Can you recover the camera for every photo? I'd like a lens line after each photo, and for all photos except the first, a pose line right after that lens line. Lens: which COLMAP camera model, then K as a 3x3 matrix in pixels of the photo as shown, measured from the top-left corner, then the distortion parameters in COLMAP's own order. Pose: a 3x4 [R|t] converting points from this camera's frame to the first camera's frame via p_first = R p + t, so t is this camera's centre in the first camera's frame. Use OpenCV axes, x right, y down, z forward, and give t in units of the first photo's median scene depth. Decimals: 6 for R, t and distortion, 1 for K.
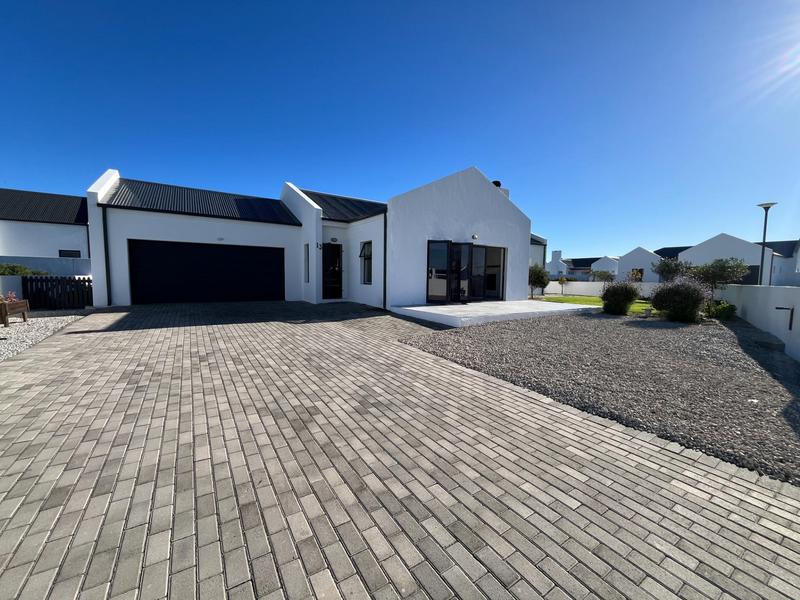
lens RADIAL K [[321.4, 0, 396.7], [0, 321.4, 305.4], [0, 0, 1]] dist [-0.000790, -0.000905]
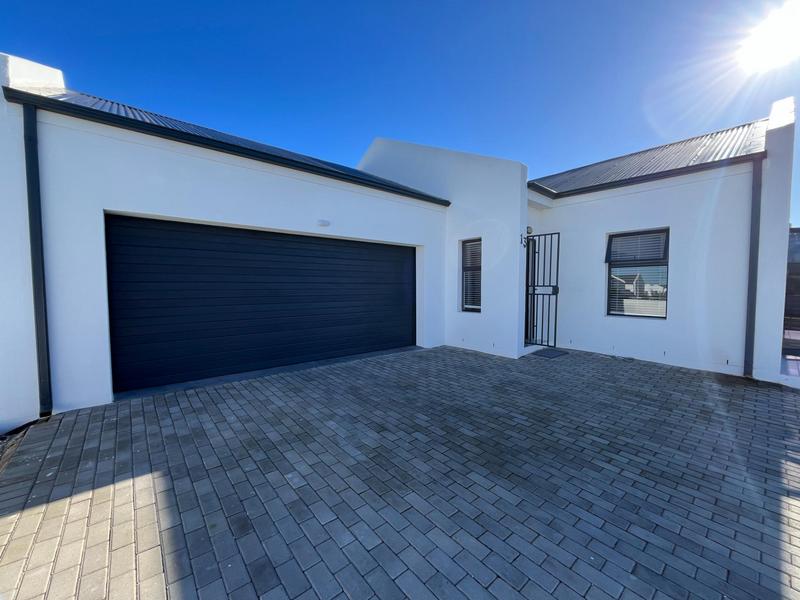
lens RADIAL K [[321.4, 0, 401.3], [0, 321.4, 300.7], [0, 0, 1]] dist [-0.000790, -0.000905]
pose [[0.990720, -0.015253, 0.135064, -0.473069], [0.020430, 0.999105, -0.037027, -0.074741], [-0.134378, 0.039443, 0.990145, 0.513945]]
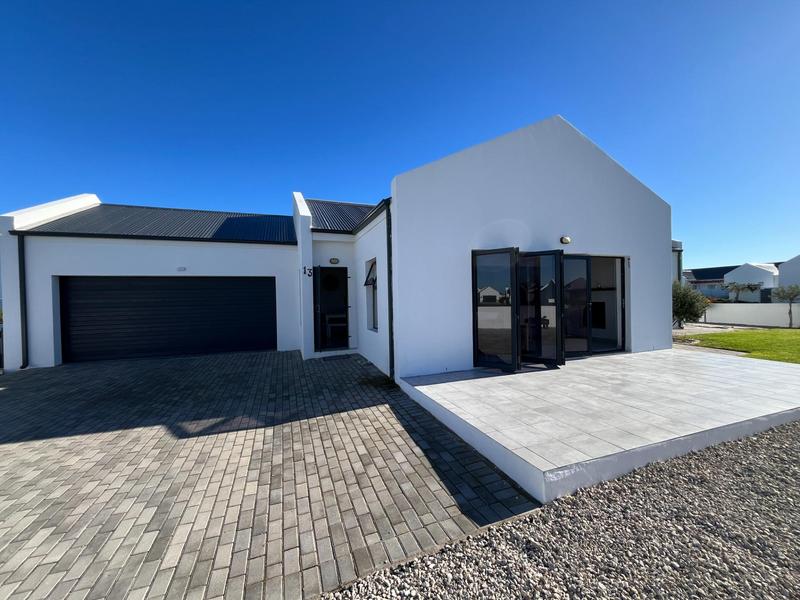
lens RADIAL K [[321.4, 0, 395.8], [0, 321.4, 304.0], [0, 0, 1]] dist [-0.000790, -0.000905]
pose [[0.973311, -0.029453, -0.227594, 0.079518], [0.013203, 0.997274, -0.072594, -0.065199], [0.229112, 0.067652, 0.971046, 0.389128]]
